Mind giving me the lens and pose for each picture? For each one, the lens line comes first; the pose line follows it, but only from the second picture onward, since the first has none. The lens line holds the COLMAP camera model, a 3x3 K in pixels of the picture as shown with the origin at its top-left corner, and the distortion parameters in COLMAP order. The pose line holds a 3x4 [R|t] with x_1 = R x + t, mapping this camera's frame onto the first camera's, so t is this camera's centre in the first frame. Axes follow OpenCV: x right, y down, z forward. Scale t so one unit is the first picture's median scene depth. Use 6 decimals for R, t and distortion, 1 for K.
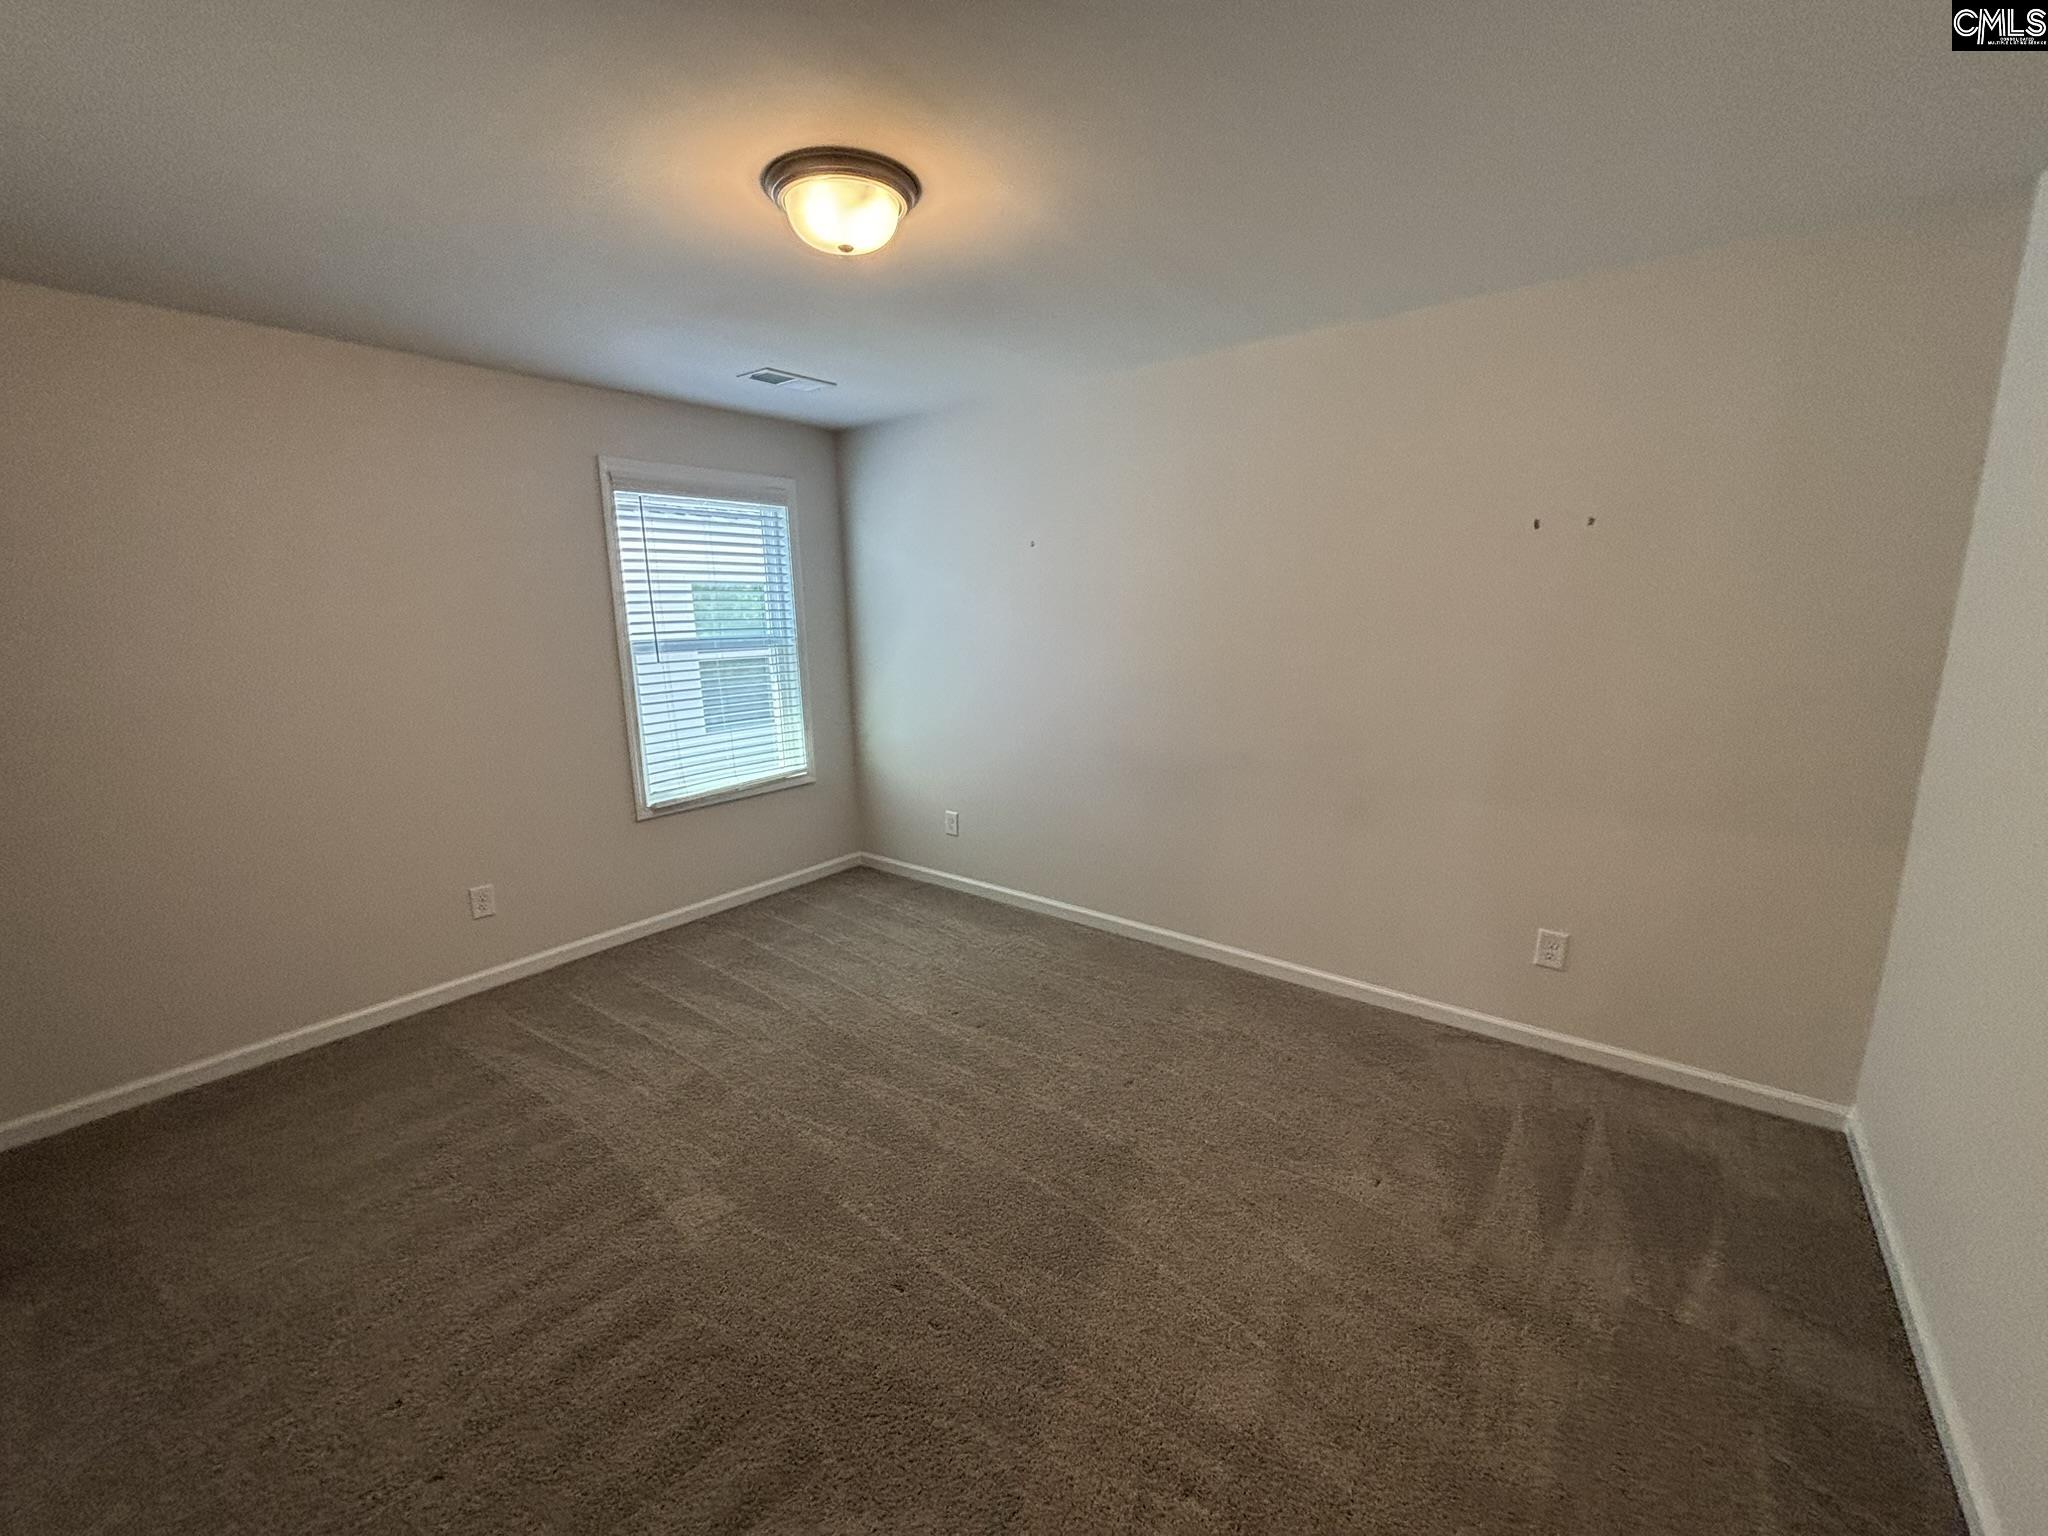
lens RADIAL K [[824.8, 0, 1028.8], [0, 824.8, 757.0], [0, 0, 1]] dist [0.005981, -0.000487]
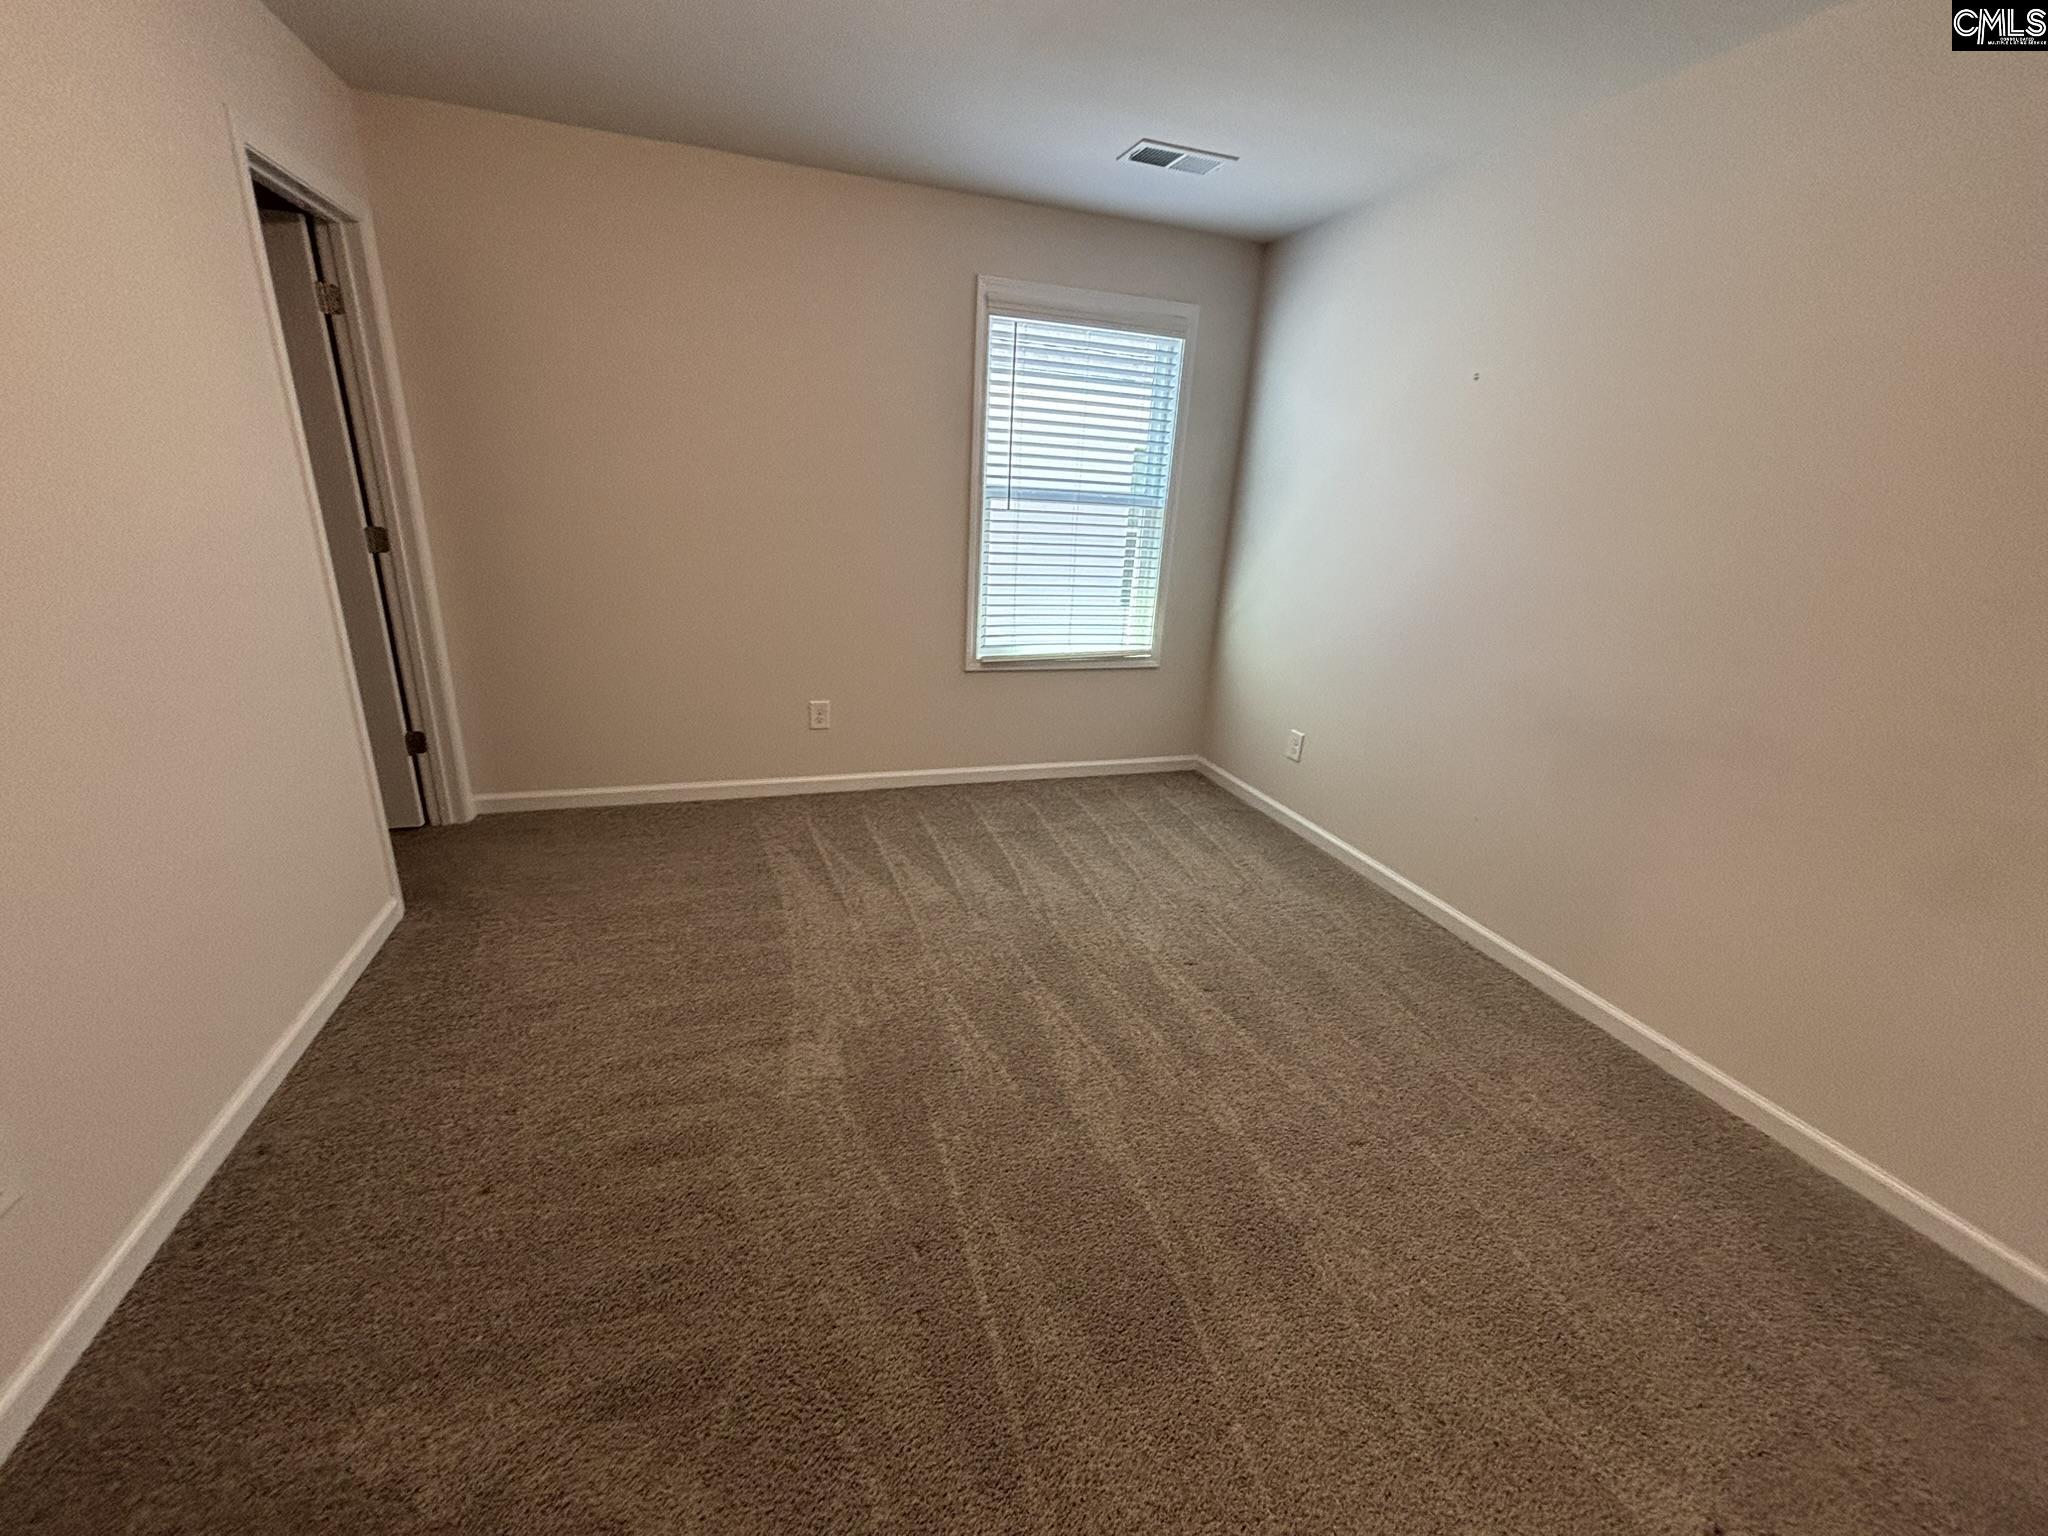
lens RADIAL K [[824.8, 0, 1013.7], [0, 824.8, 769.9], [0, 0, 1]] dist [0.005981, -0.000487]
pose [[0.830679, 0.239722, -0.502500, 0.114793], [-0.169110, 0.968553, 0.182502, 0.001389], [0.530448, -0.066623, 0.845096, 0.191209]]
